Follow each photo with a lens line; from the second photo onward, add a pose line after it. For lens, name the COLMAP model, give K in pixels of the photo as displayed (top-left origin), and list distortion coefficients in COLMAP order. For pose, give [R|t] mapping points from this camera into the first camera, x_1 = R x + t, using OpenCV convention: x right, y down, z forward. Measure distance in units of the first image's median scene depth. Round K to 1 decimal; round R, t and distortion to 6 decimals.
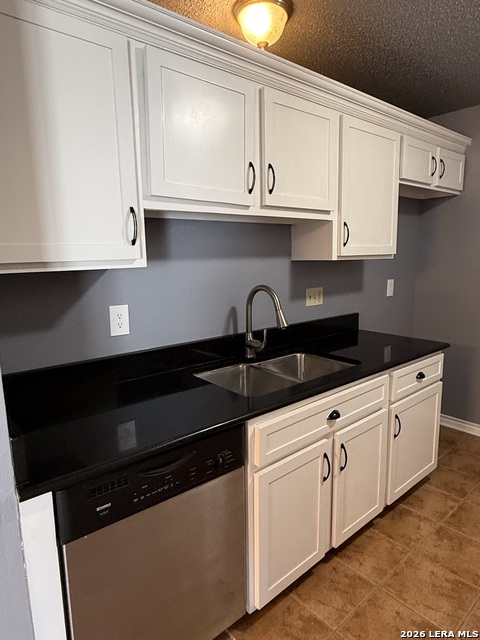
lens RADIAL K [[394.3, 0, 240.6], [0, 394.3, 316.2], [0, 0, 1]] dist [-0.002394, 0.001577]
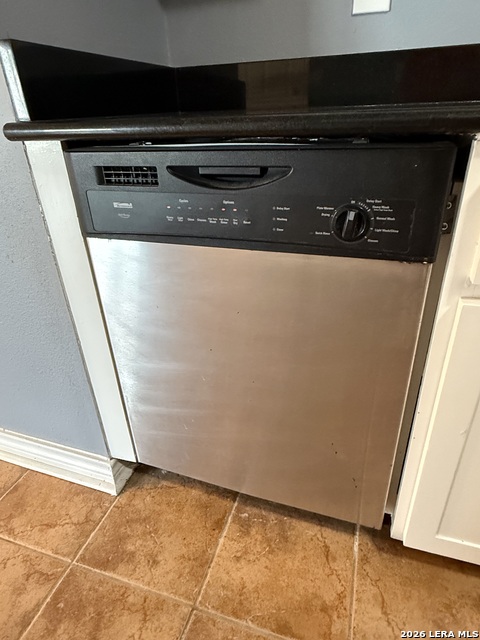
lens RADIAL K [[394.3, 0, 243.4], [0, 394.3, 314.0], [0, 0, 1]] dist [-0.002394, 0.001577]
pose [[0.521944, 0.393163, -0.756966, 0.242913], [-0.099261, 0.909404, 0.403895, 0.295203], [0.847185, -0.135673, 0.513684, 0.653827]]
